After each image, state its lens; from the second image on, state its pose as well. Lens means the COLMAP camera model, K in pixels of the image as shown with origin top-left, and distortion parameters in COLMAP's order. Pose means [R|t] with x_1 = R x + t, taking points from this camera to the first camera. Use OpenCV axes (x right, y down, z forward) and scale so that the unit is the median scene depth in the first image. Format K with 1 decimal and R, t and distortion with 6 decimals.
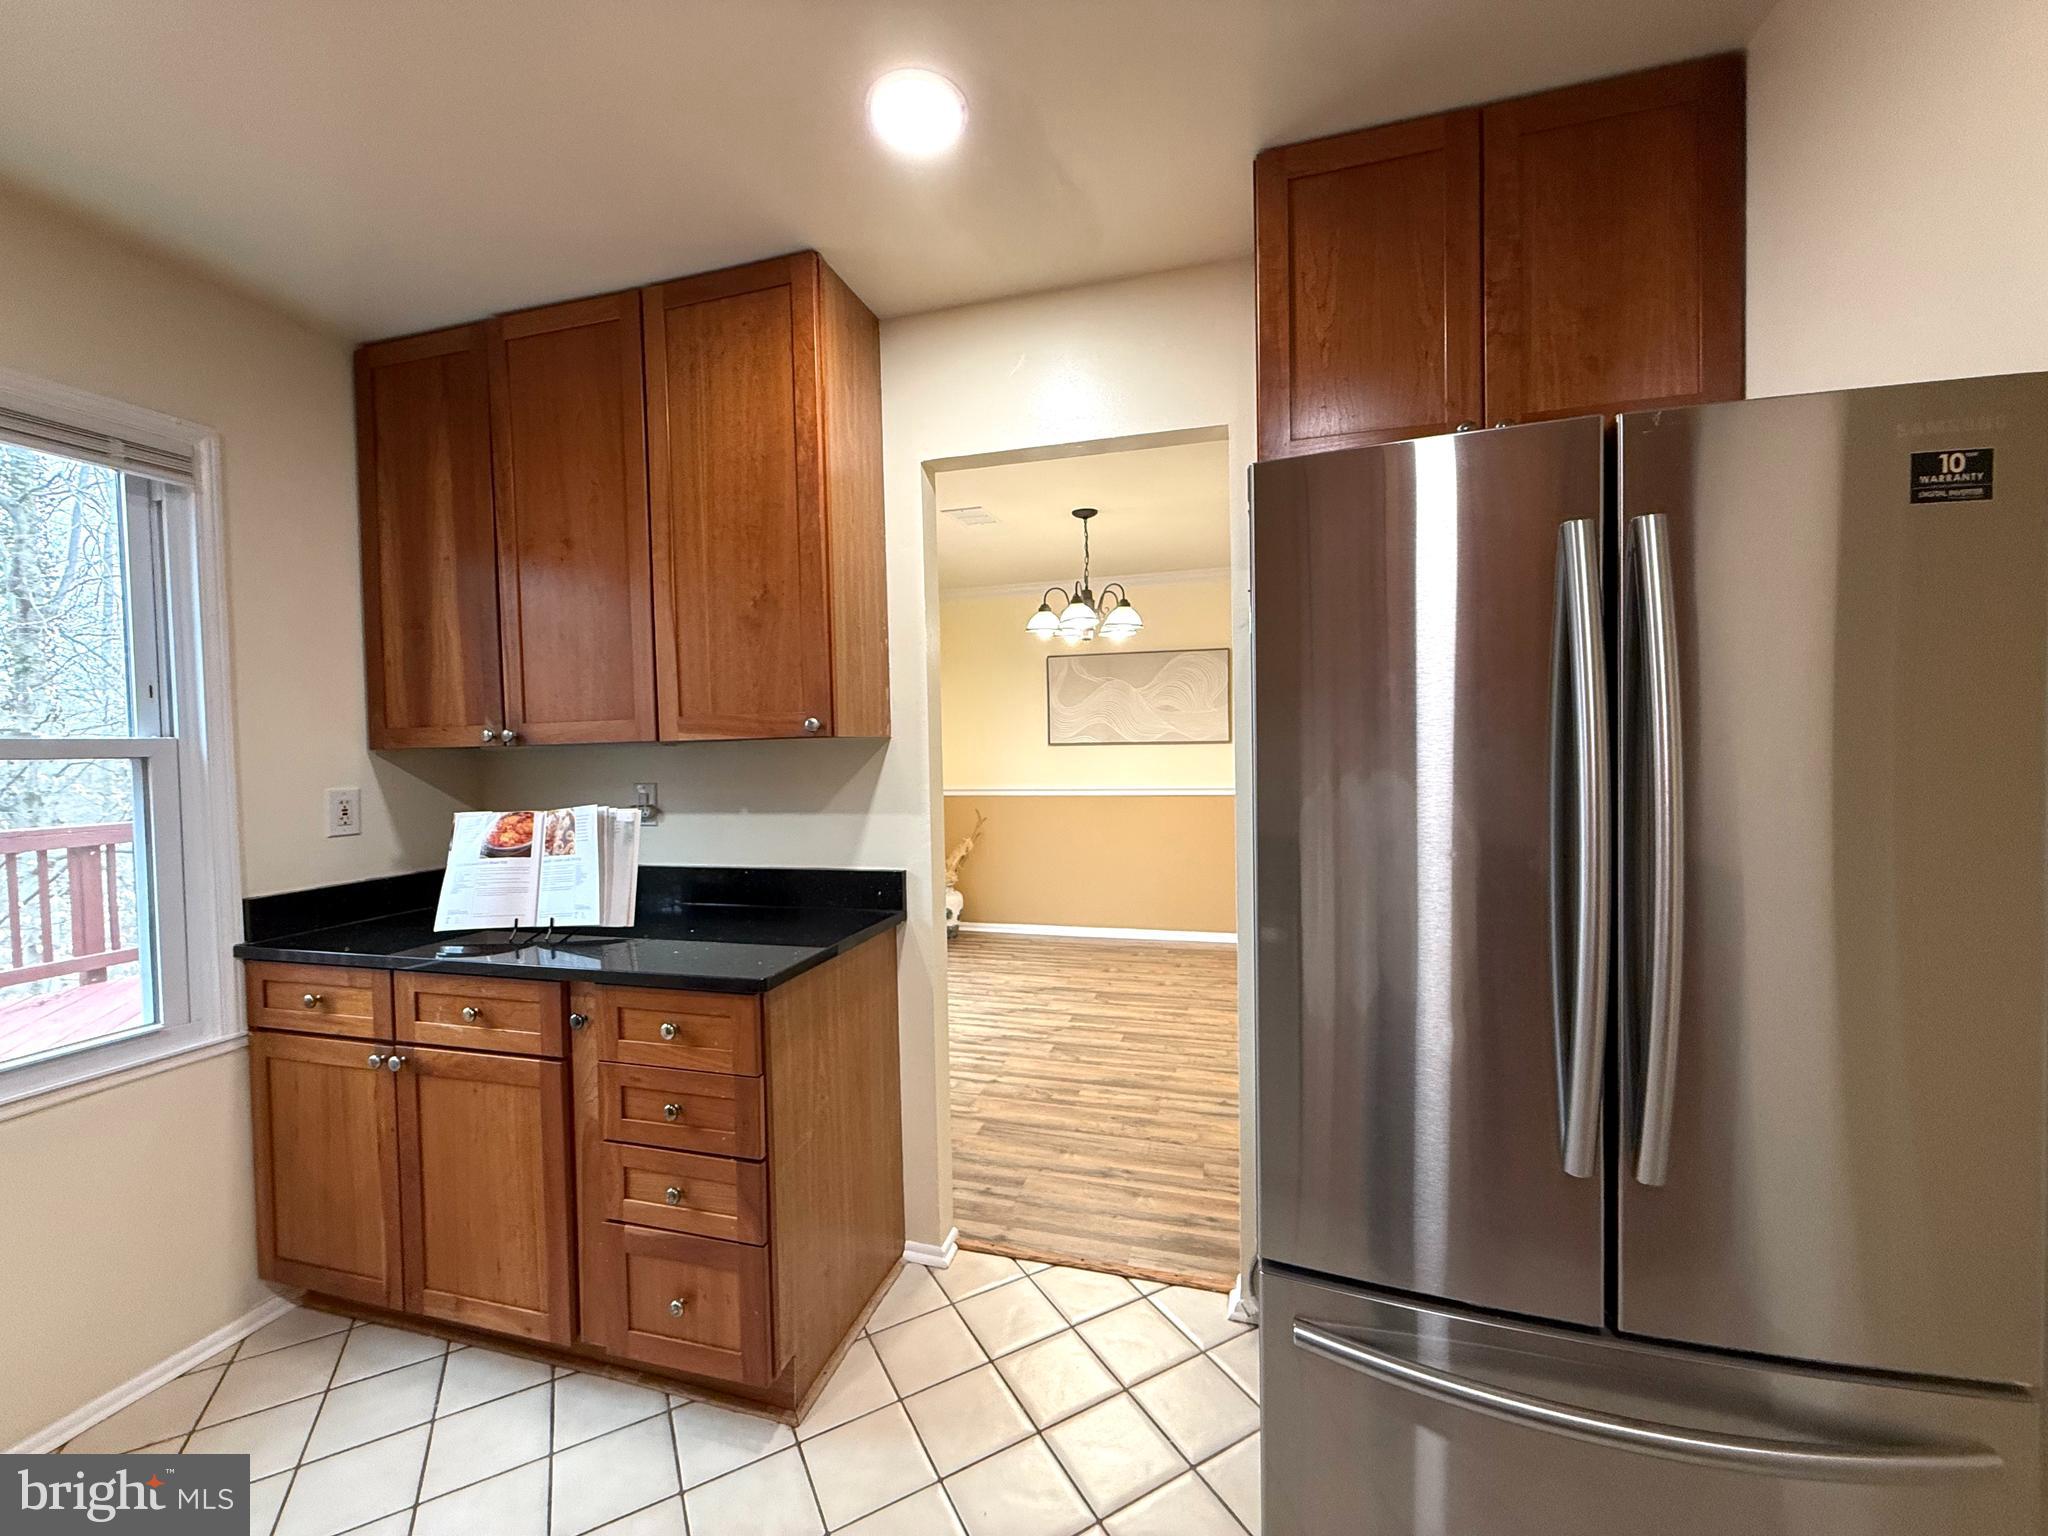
lens RADIAL K [[812.4, 0, 1018.0], [0, 812.4, 767.3], [0, 0, 1]] dist [-0.000709, 0.000350]
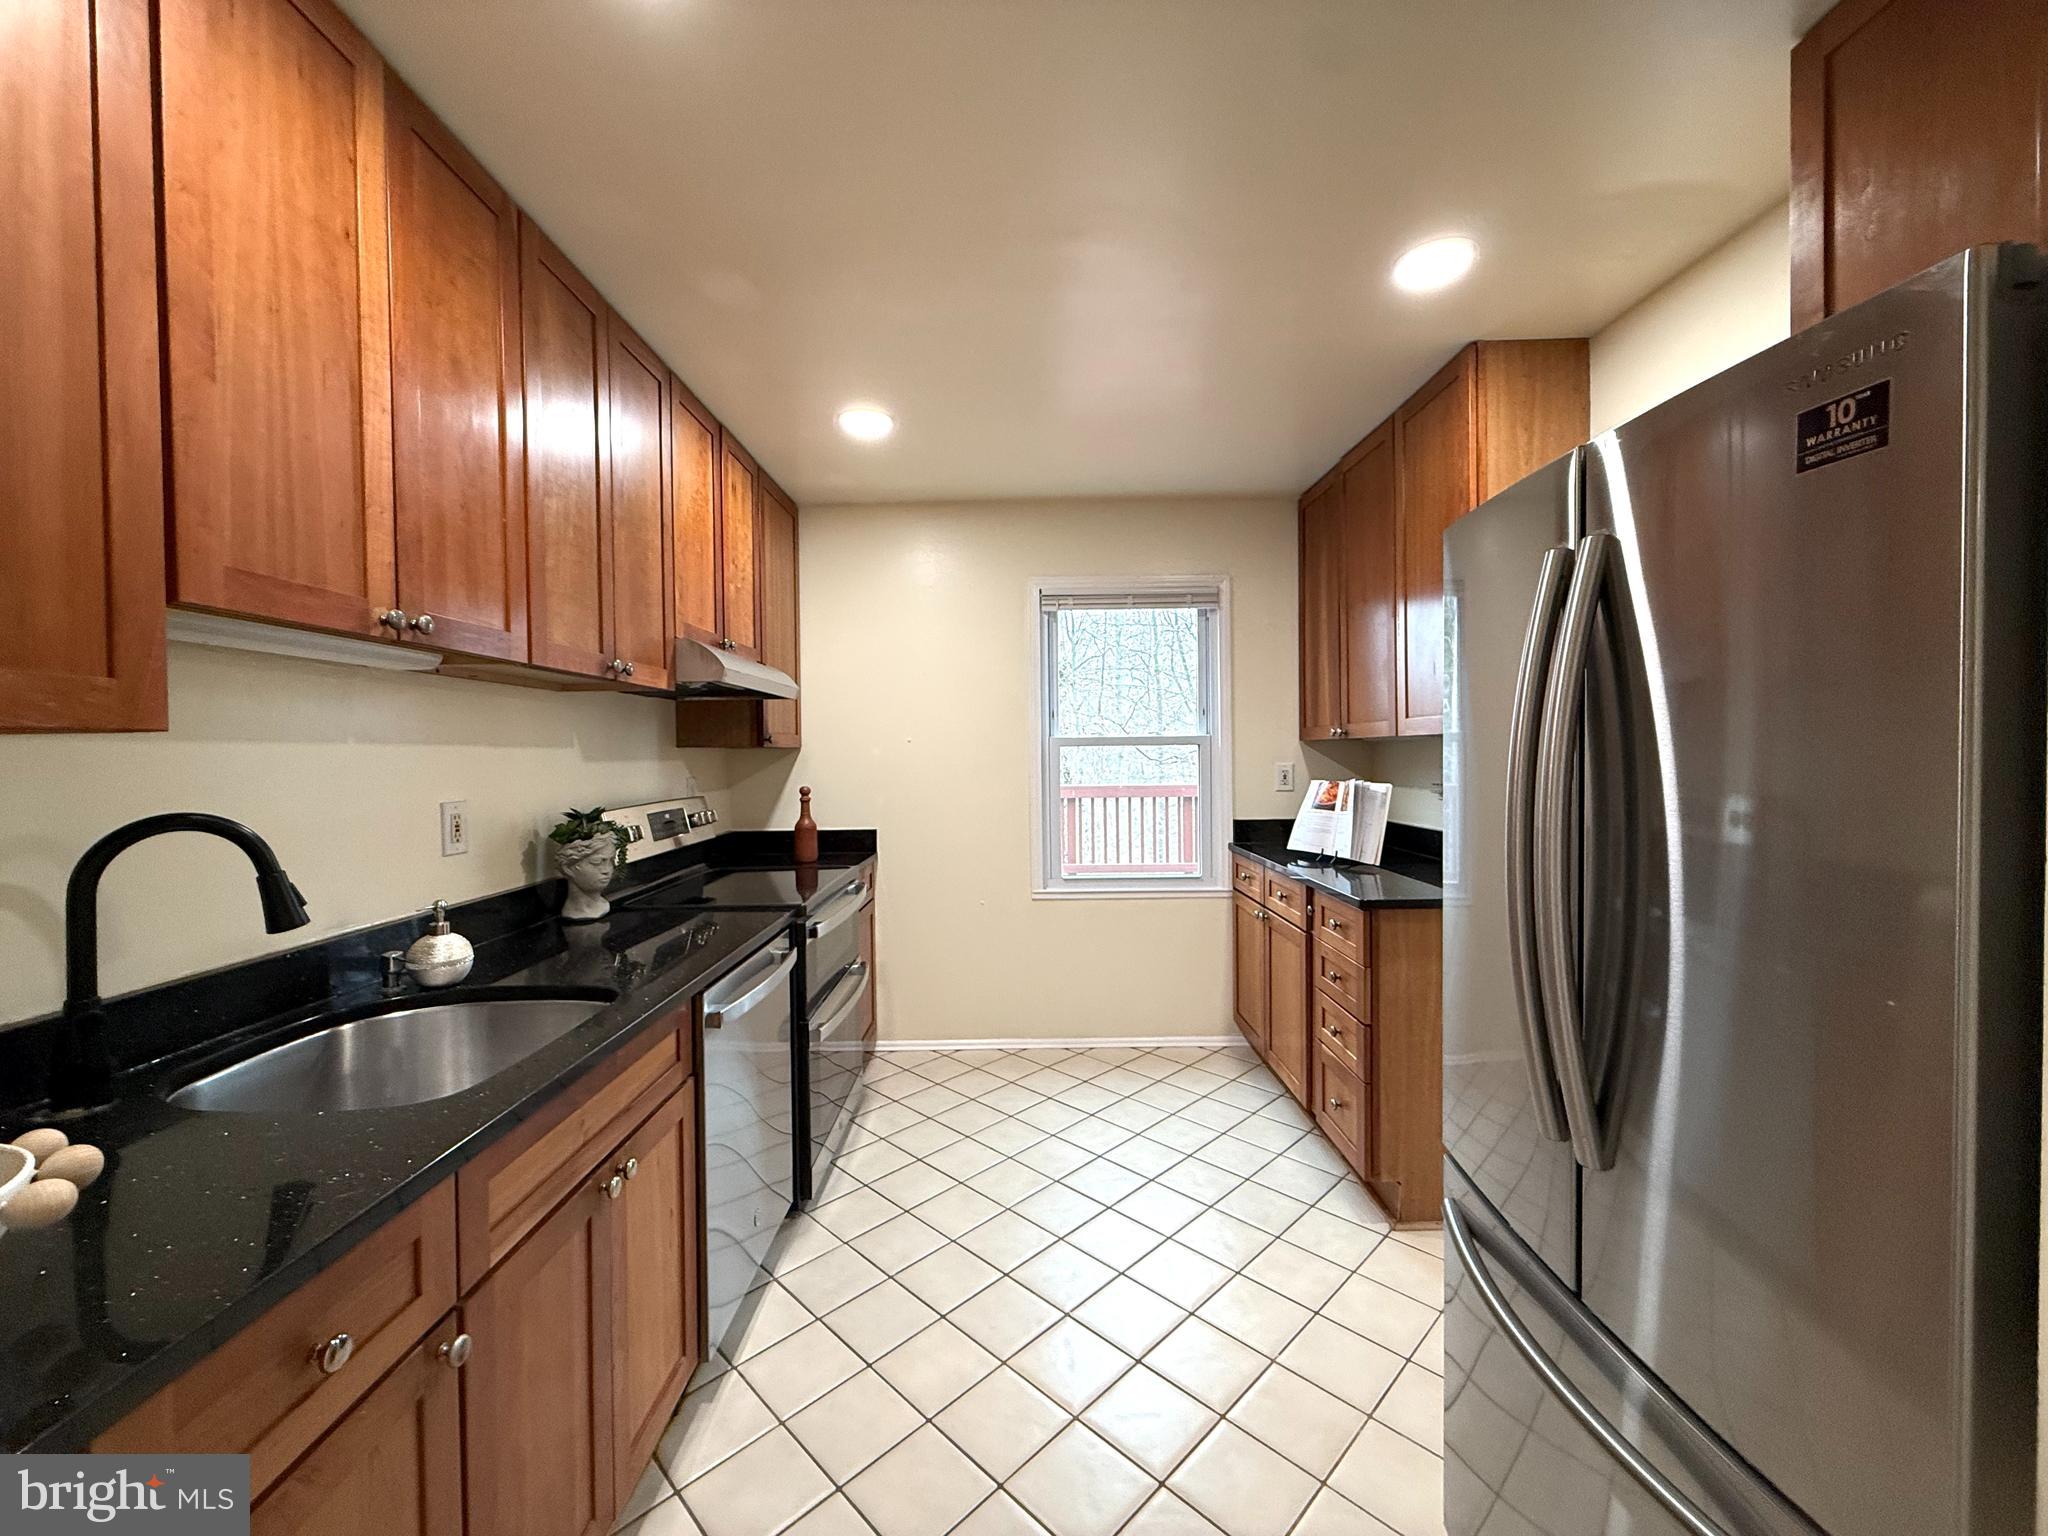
lens RADIAL K [[812.4, 0, 1018.0], [0, 812.4, 767.3], [0, 0, 1]] dist [-0.000709, 0.000350]
pose [[0.273162, 0.036619, -0.961271, 0.400971], [-0.017744, 0.999297, 0.033026, -0.007416], [0.961804, 0.008035, 0.273620, -0.003188]]
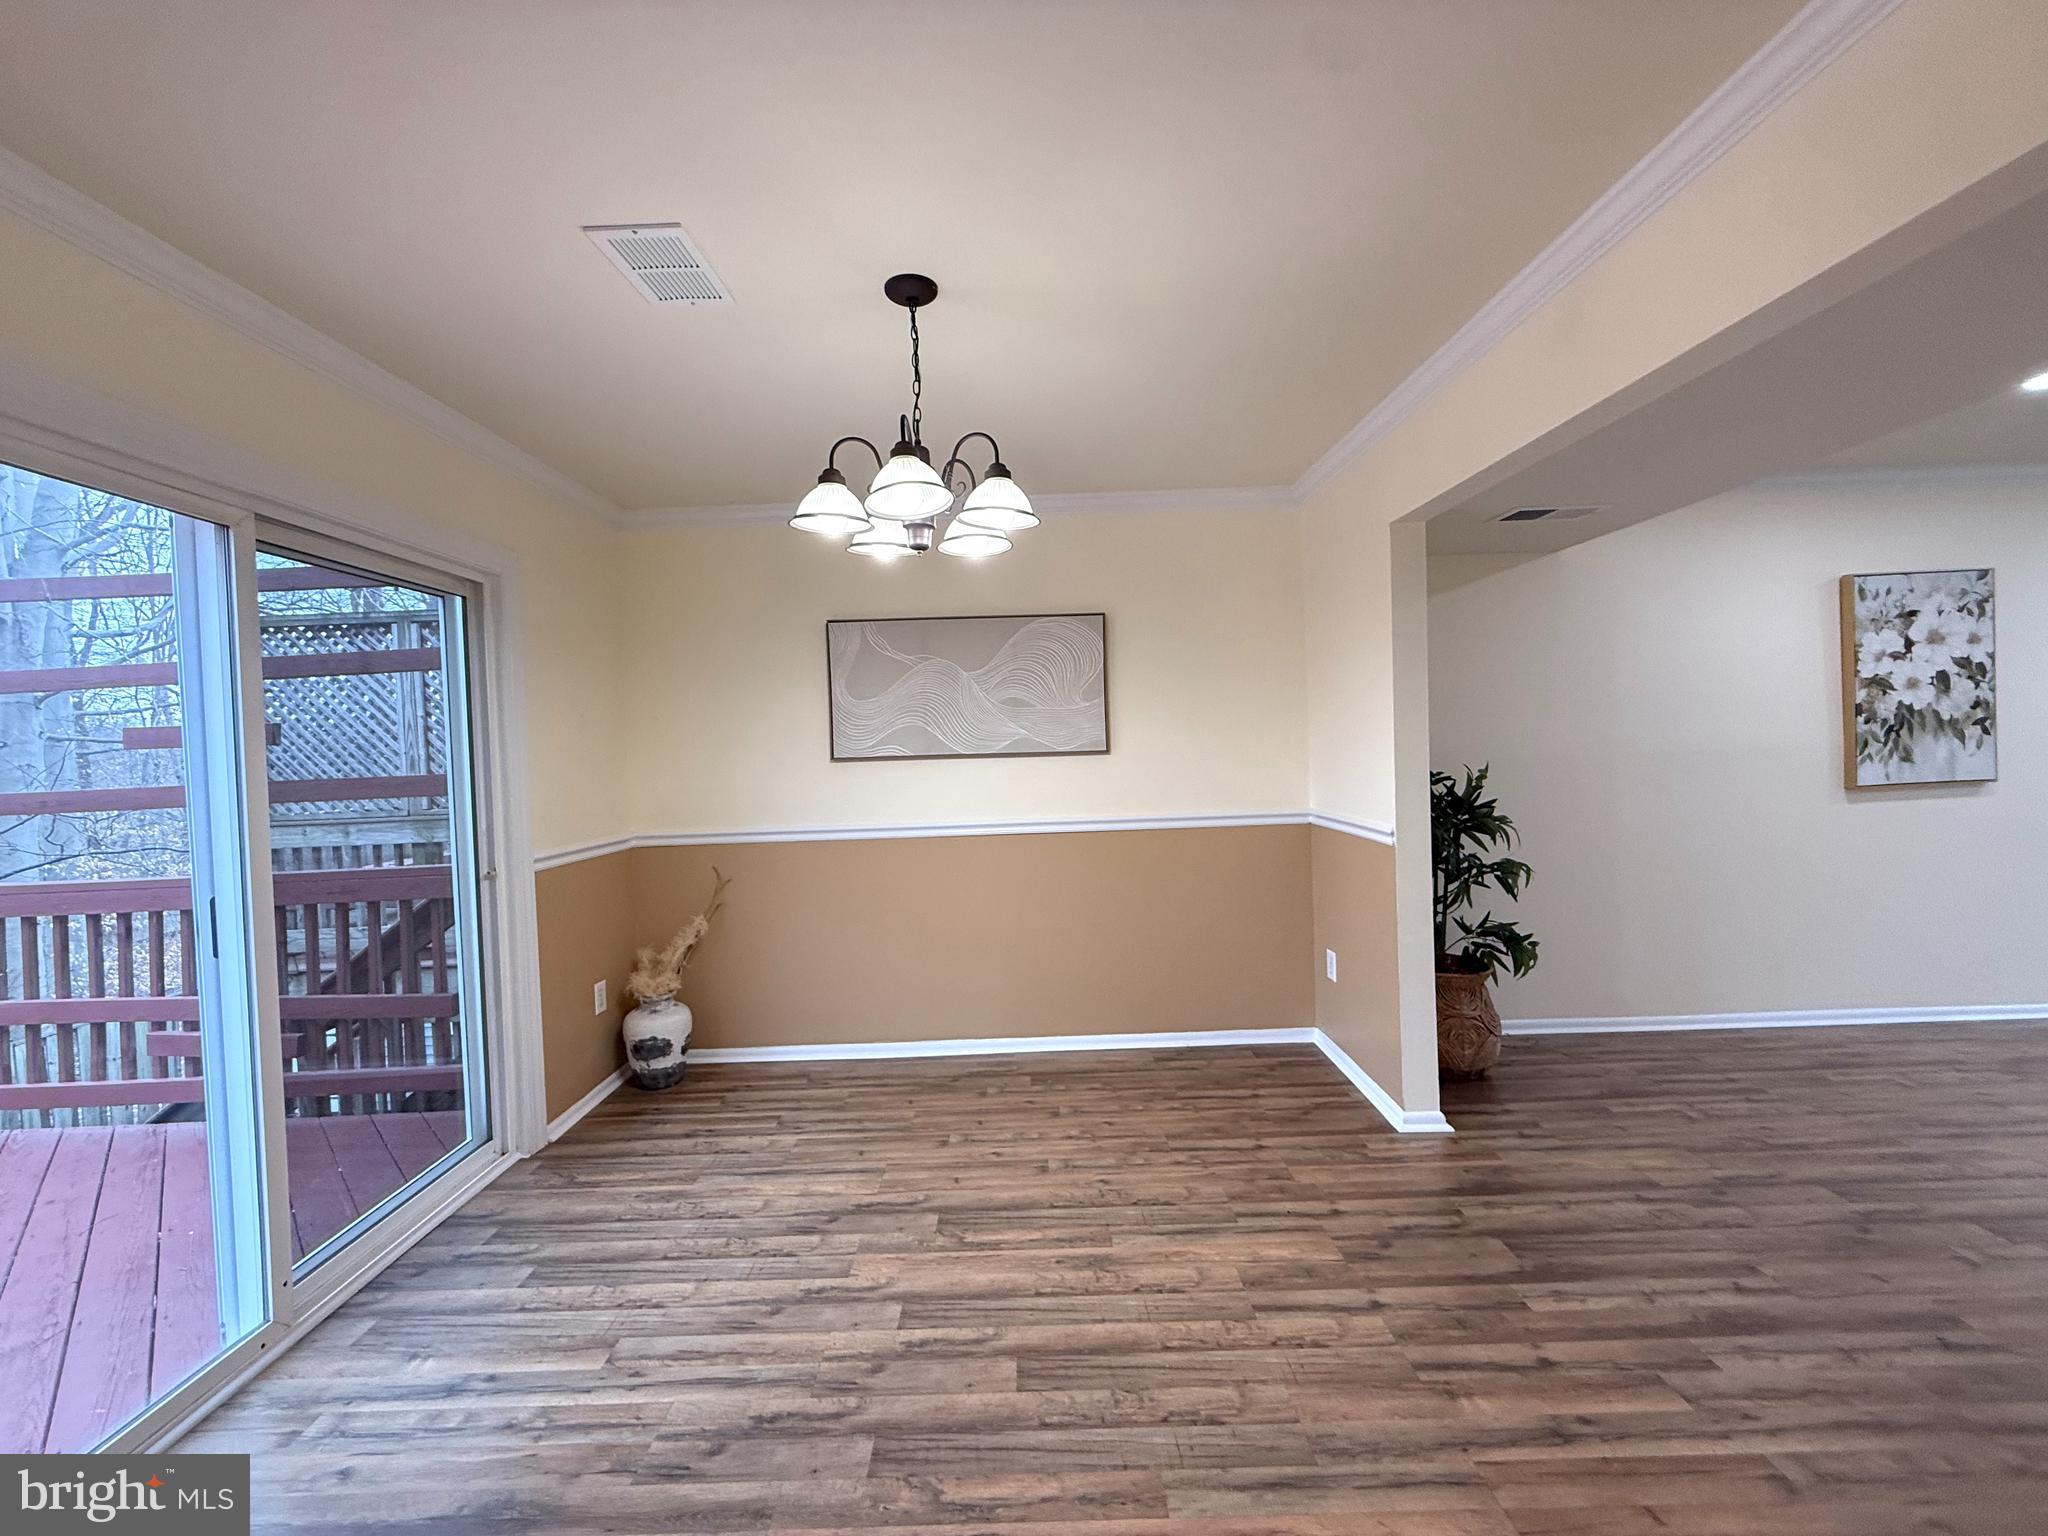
lens RADIAL K [[812.4, 0, 1018.0], [0, 812.4, 767.3], [0, 0, 1]] dist [-0.000709, 0.000350]
pose [[0.960923, -0.018052, 0.276226, 0.003634], [0.022050, 0.999692, -0.011372, -0.018815], [-0.275936, 0.017018, 0.961025, 0.567864]]
